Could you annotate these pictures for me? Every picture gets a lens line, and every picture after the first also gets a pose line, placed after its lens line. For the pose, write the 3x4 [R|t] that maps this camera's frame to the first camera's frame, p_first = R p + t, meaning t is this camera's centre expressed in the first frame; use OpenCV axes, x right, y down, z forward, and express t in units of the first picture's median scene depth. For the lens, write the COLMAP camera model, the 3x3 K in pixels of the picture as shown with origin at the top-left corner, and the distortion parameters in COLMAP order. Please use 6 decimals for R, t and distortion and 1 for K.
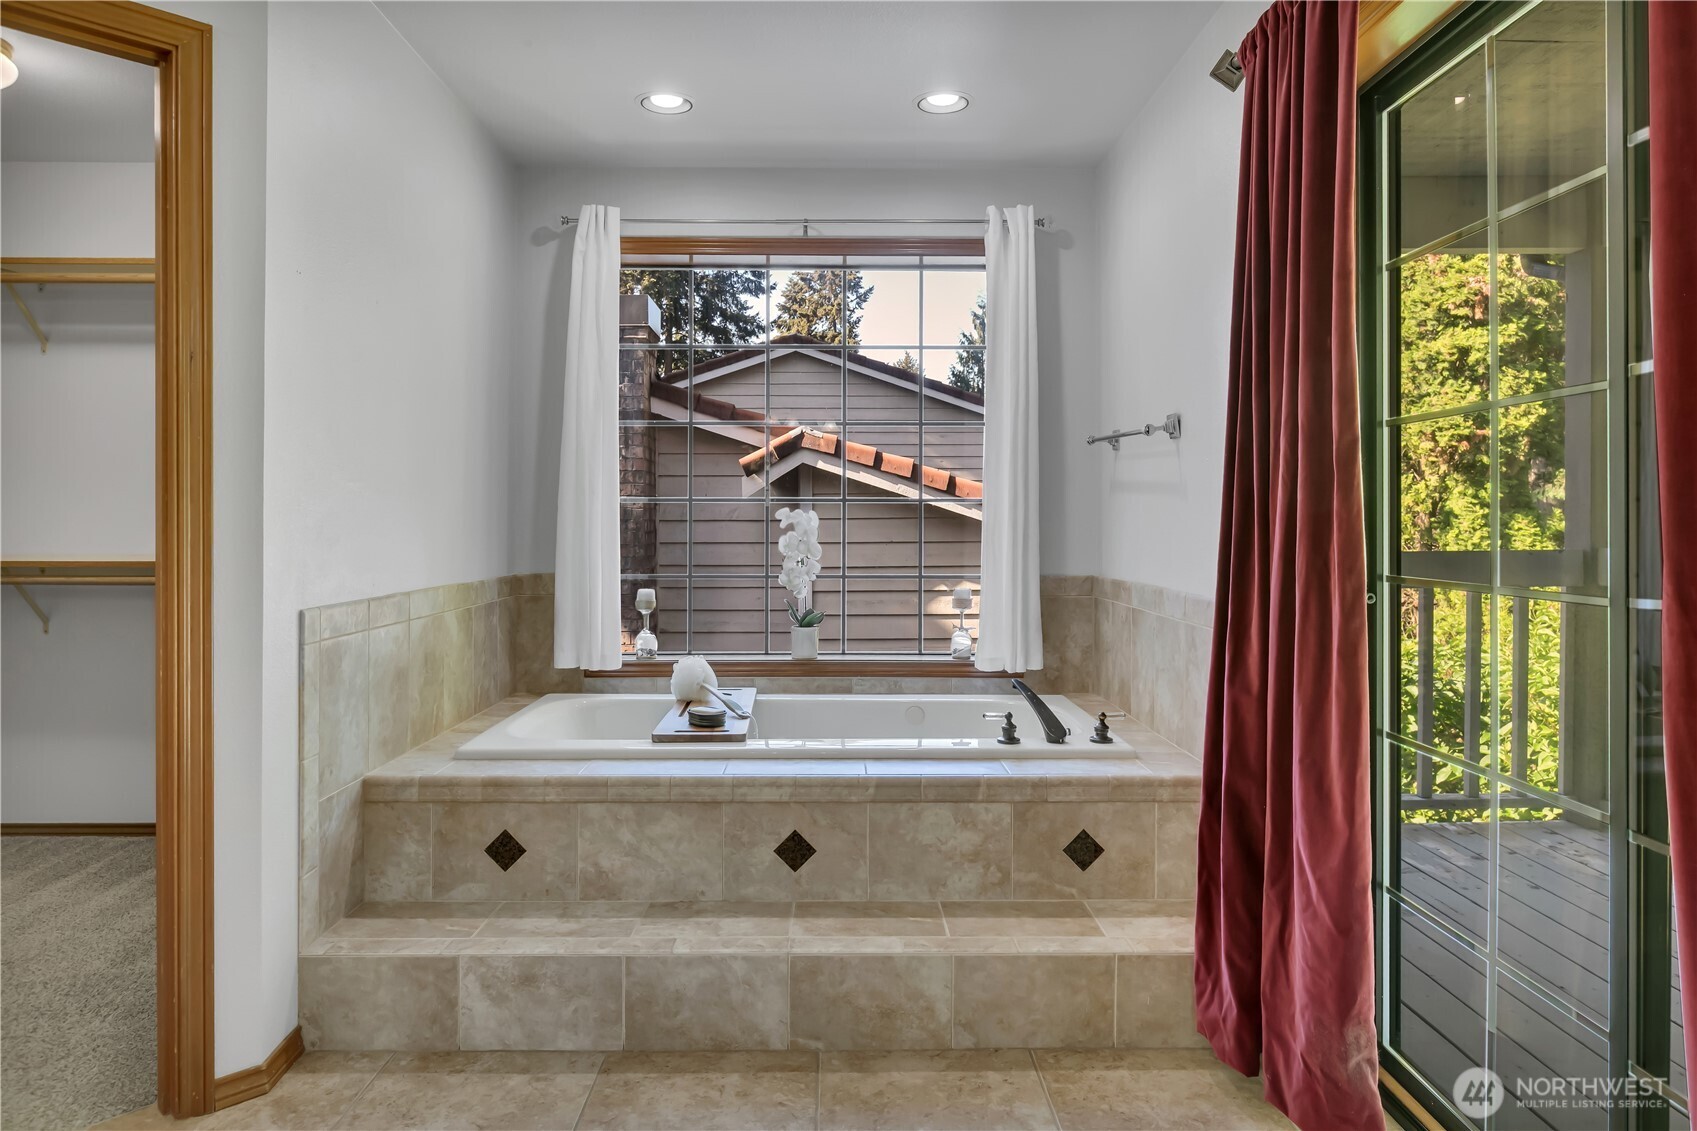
lens RADIAL K [[1062.0, 0, 853.7], [0, 1062.0, 494.4], [0, 0, 1]] dist [-0.003893, -0.000016]
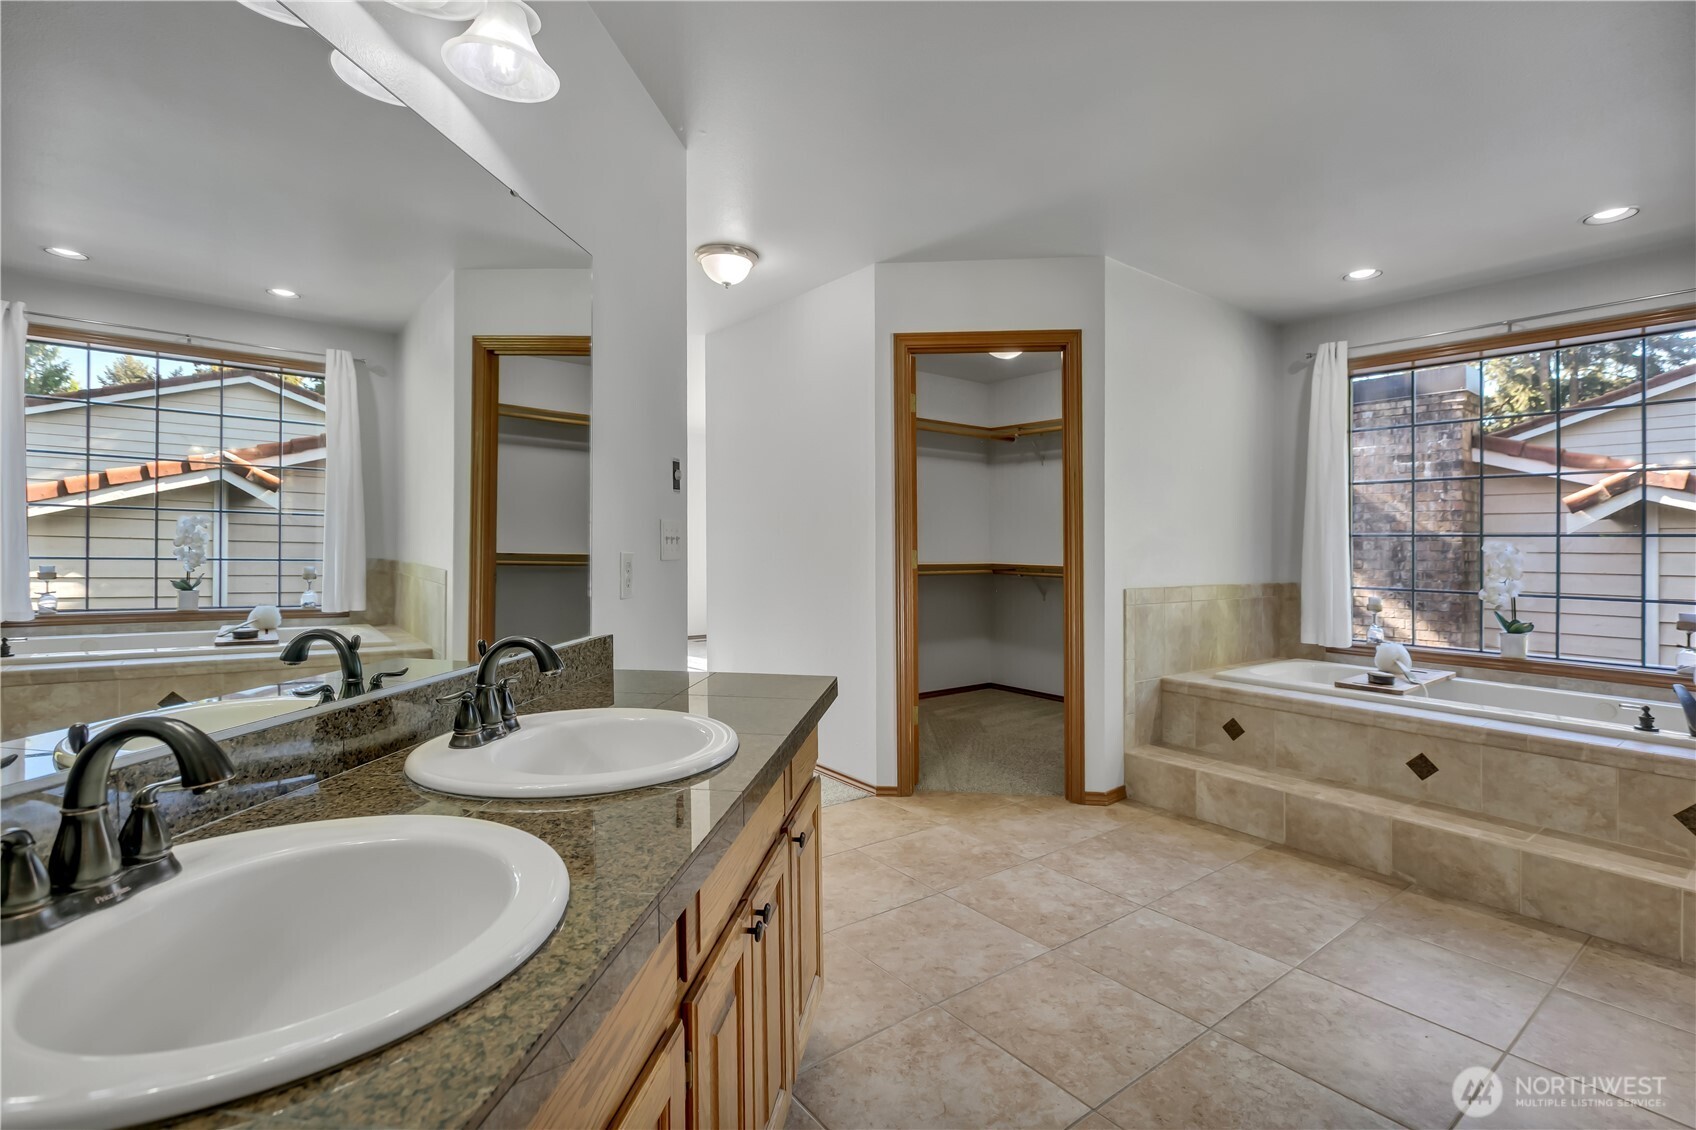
lens RADIAL K [[795.2, 0, 850.0], [0, 795.2, 548.8], [0, 0, 1]] dist [0.004719, -0.001770]
pose [[0.599146, 0.010745, -0.800568, 0.367041], [0.007959, 0.999781, 0.019375, -0.005162], [0.800600, -0.017980, 0.598929, -0.337675]]
